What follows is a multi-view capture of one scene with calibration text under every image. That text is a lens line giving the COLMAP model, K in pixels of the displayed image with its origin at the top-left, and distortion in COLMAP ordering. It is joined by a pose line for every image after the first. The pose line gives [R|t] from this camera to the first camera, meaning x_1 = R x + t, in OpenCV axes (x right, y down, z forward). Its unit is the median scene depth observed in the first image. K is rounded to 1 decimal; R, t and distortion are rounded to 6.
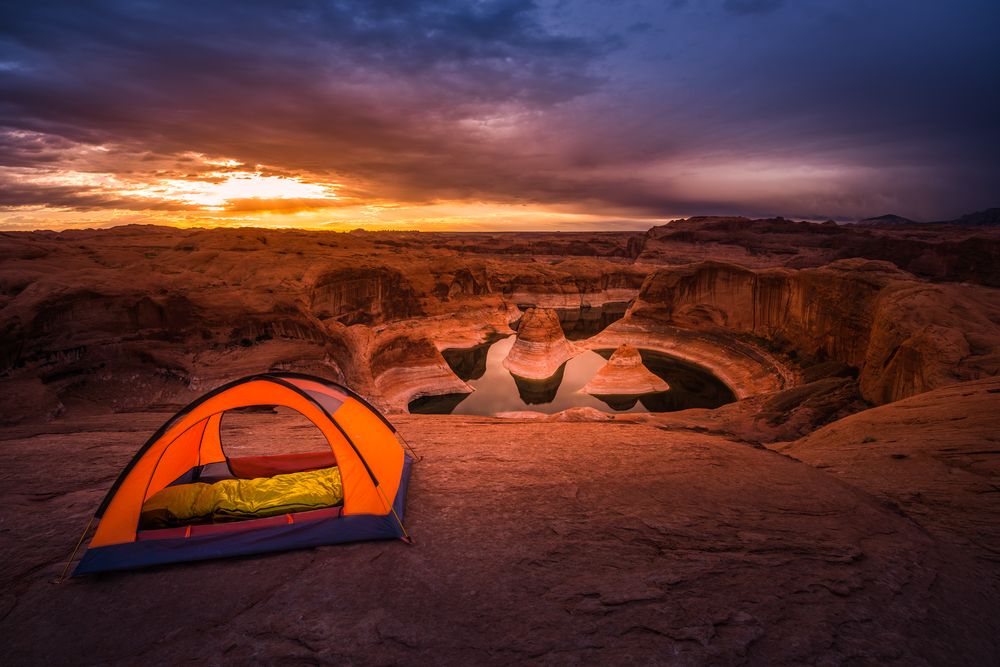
lens RADIAL K [[467.5, 0, 500.0], [0, 467.5, 333.5], [0, 0, 1]] dist [-0.001736, -0.000154]
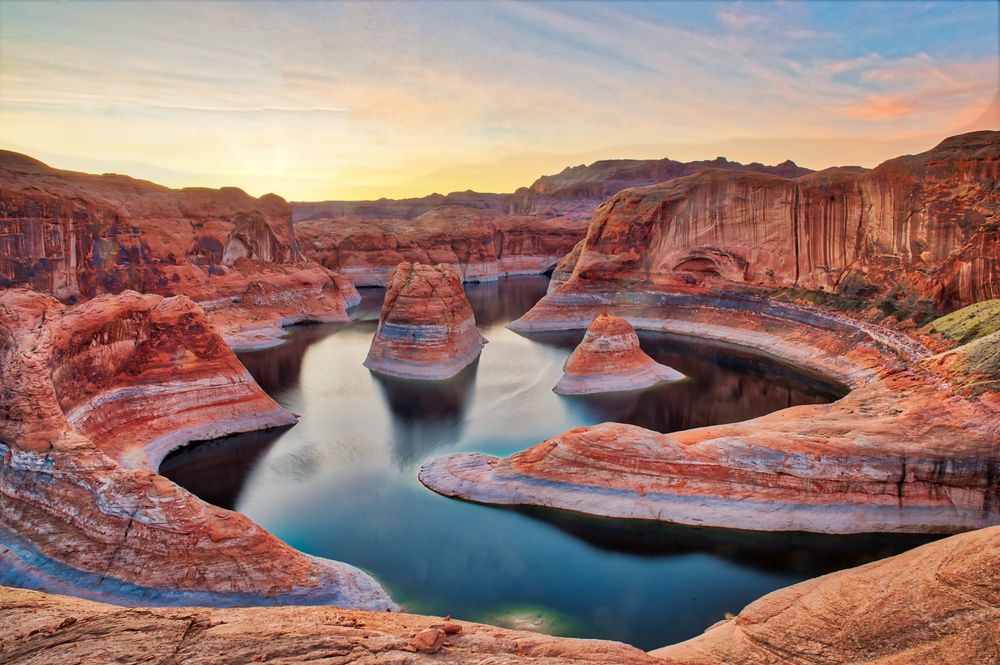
lens RADIAL K [[728.3, 0, 500.0], [0, 728.3, 332.5], [0, 0, 1]] dist [-0.092190, 0.089157]
pose [[0.957598, -0.061797, 0.281403, -0.061268], [0.075438, 0.996430, -0.037890, 0.058248], [-0.278057, 0.057512, 0.958841, 0.235440]]
